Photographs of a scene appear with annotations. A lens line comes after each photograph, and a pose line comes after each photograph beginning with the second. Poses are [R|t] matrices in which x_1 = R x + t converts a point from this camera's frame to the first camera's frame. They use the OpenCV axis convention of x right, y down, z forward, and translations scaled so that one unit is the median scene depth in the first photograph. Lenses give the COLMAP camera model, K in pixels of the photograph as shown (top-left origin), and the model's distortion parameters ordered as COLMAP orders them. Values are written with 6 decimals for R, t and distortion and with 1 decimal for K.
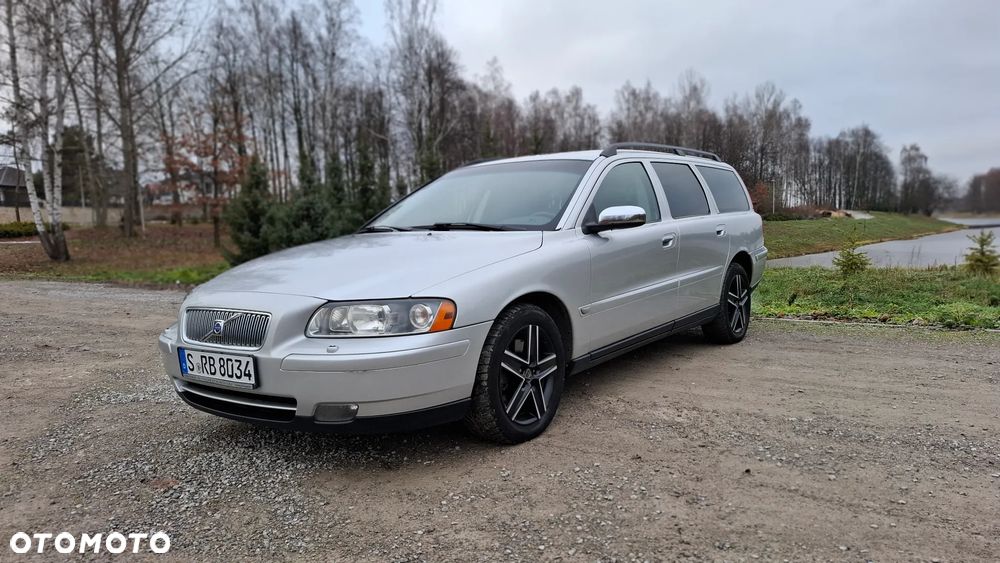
lens RADIAL K [[689.6, 0, 517.5], [0, 689.6, 270.3], [0, 0, 1]] dist [0.097679, -0.132705]
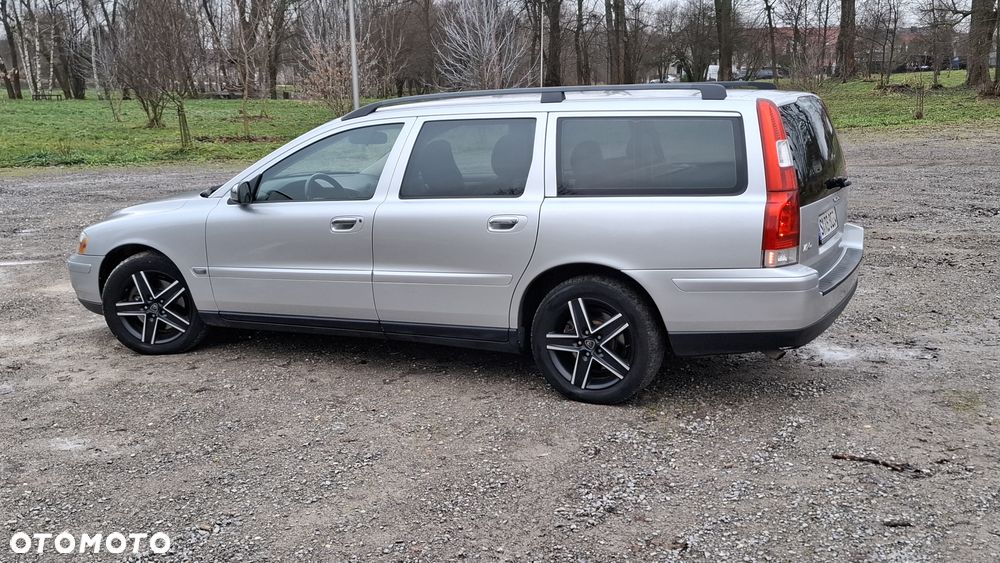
lens RADIAL K [[1033.1, 0, 500.0], [0, 1033.1, 281.5], [0, 0, 1]] dist [0.156634, -0.240429]
pose [[0.156267, 0.206544, -0.965878, 1.809553], [-0.046282, 0.978348, 0.201723, -0.290589], [0.986630, 0.013180, 0.162443, 1.190734]]
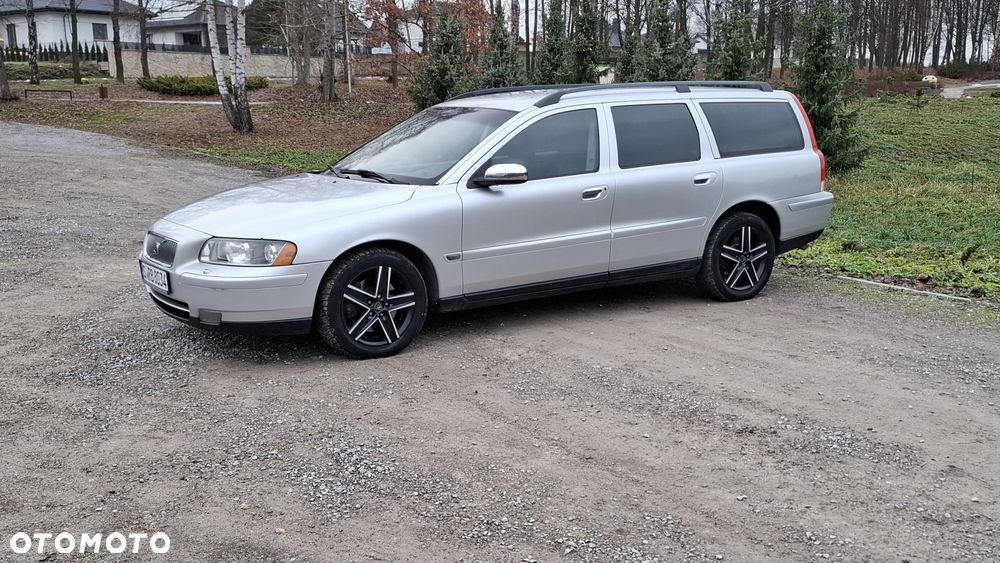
lens RADIAL K [[1033.1, 0, 500.0], [0, 1033.1, 281.5], [0, 0, 1]] dist [0.156634, -0.240429]
pose [[0.932655, 0.092697, -0.348657, 0.761059], [-0.049711, 0.990228, 0.130295, -0.127563], [0.357328, -0.104188, 0.928150, -0.559012]]
